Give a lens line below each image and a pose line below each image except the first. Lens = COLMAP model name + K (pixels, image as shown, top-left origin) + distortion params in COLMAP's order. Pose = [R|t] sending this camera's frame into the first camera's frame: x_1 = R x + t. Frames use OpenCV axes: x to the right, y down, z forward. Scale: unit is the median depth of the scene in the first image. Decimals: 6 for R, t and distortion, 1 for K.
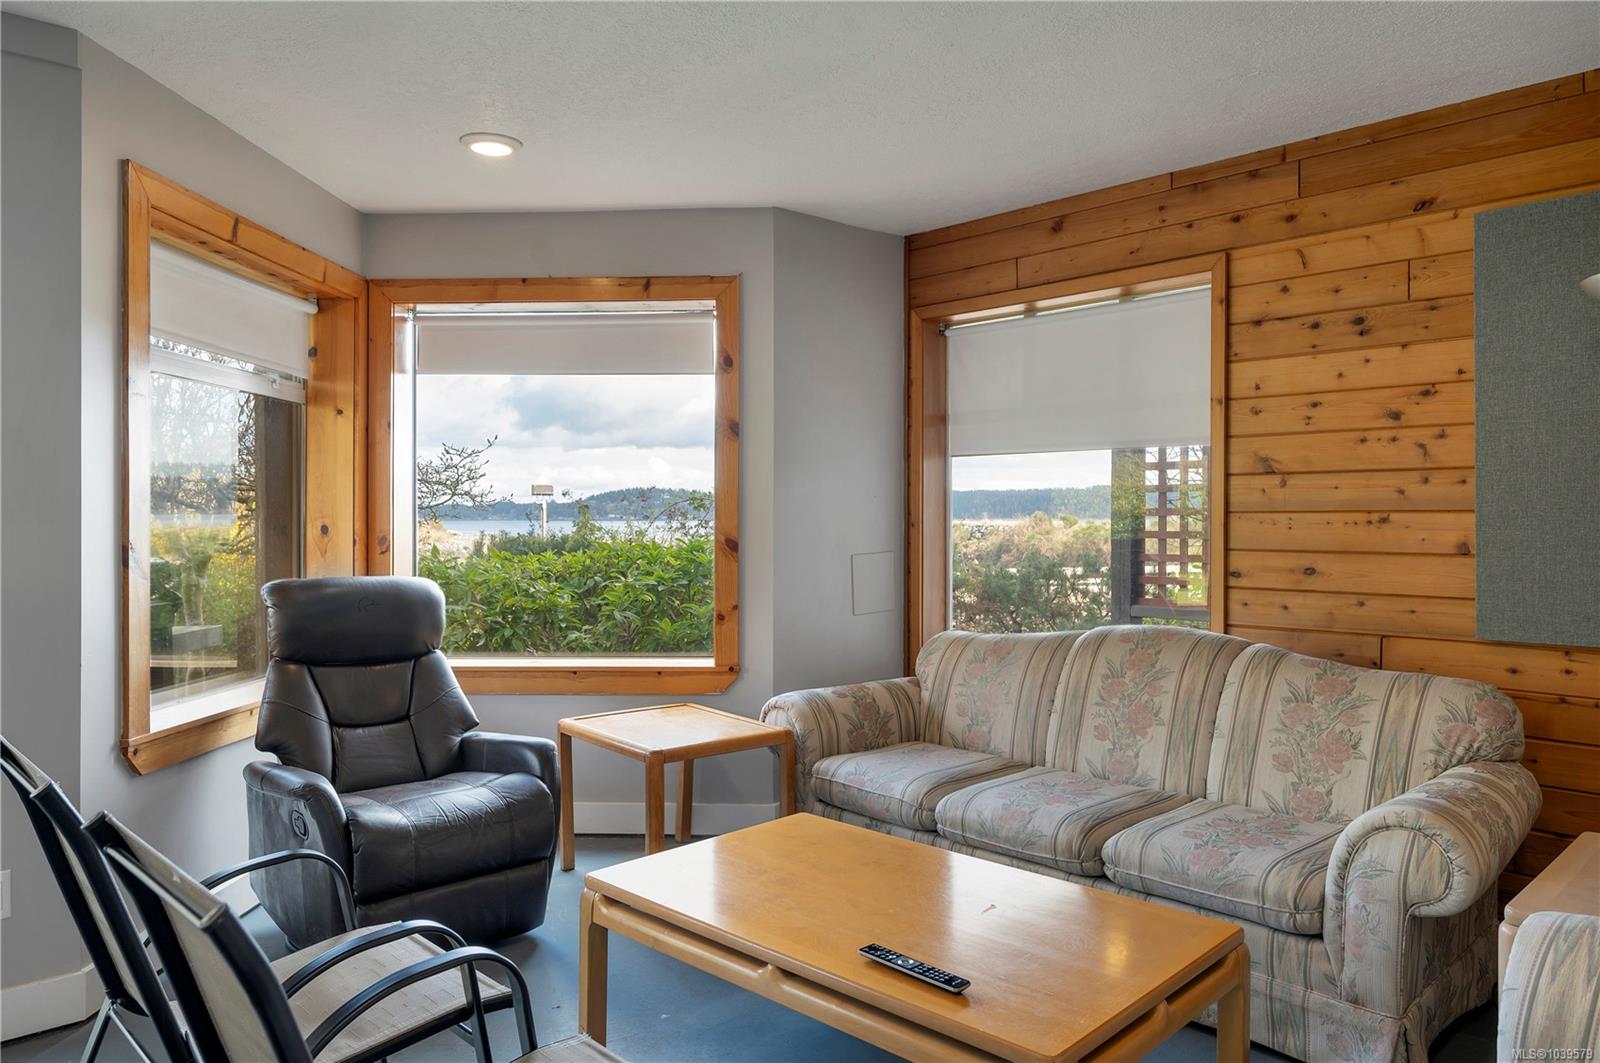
lens RADIAL K [[1018.5, 0, 796.7], [0, 1018.5, 528.1], [0, 0, 1]] dist [-0.008916, -0.000363]
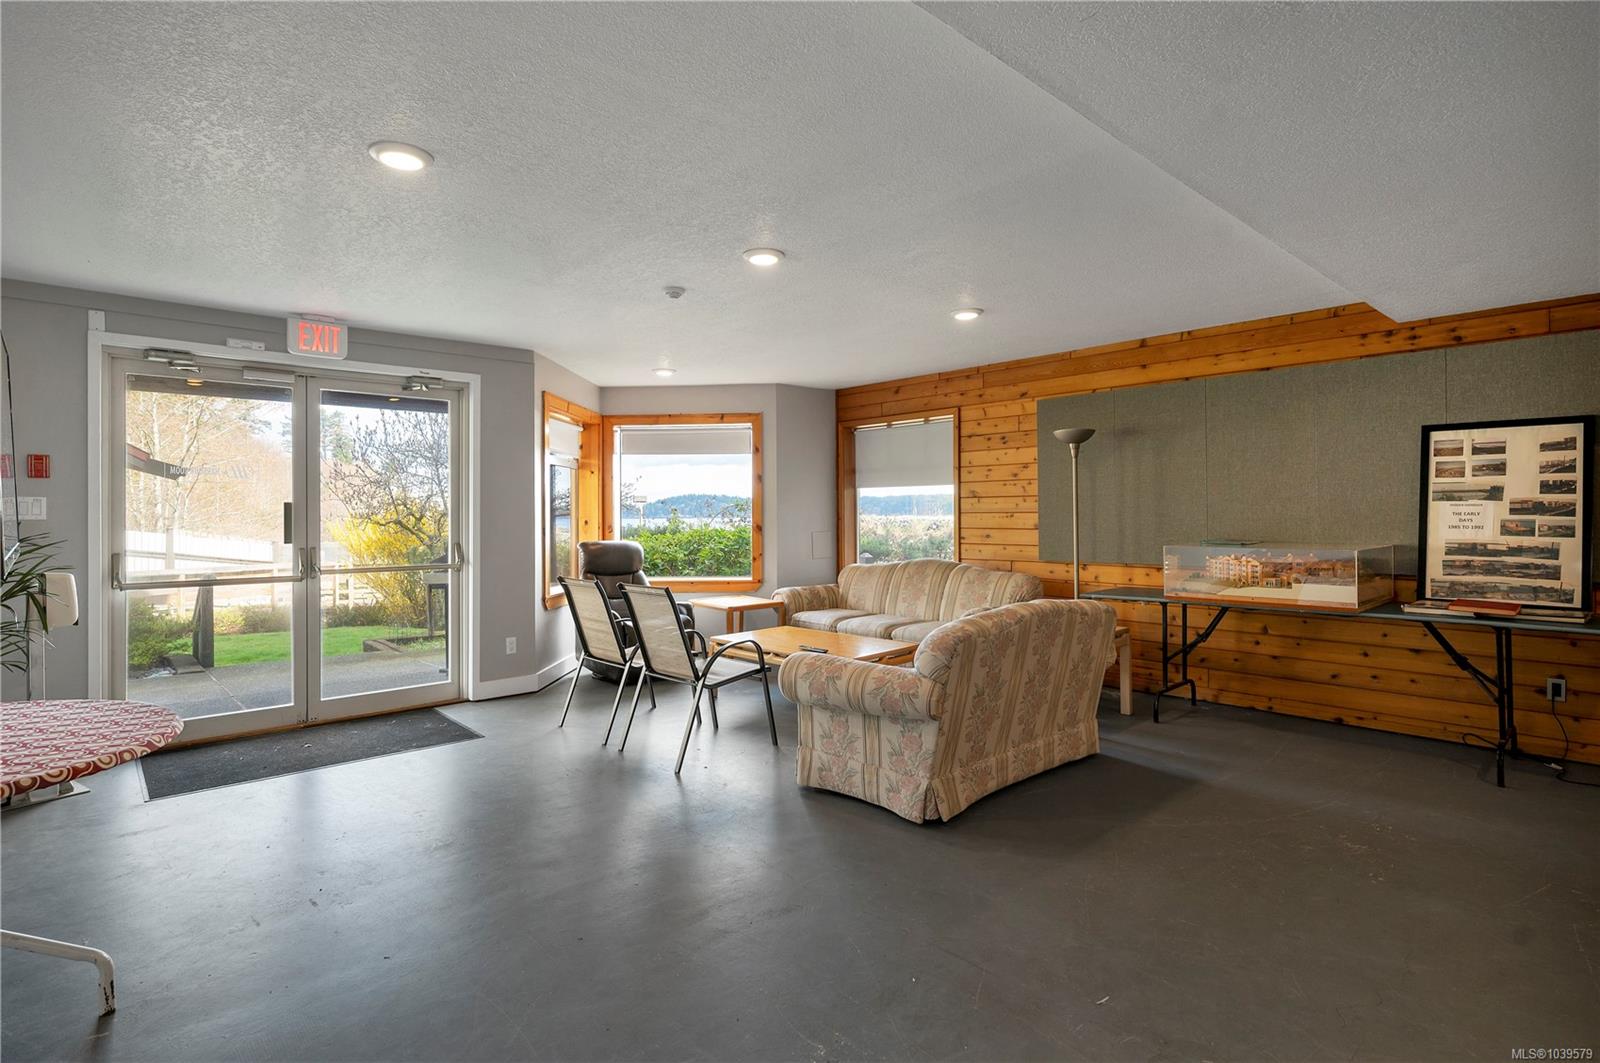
lens RADIAL K [[786.9, 0, 805.2], [0, 786.9, 523.2], [0, 0, 1]] dist [0.001043, -0.000723]
pose [[0.999948, -0.005937, -0.008309, 0.061287], [0.005945, 0.999982, 0.000933, 0.005042], [0.008303, -0.000982, 0.999965, -0.869682]]
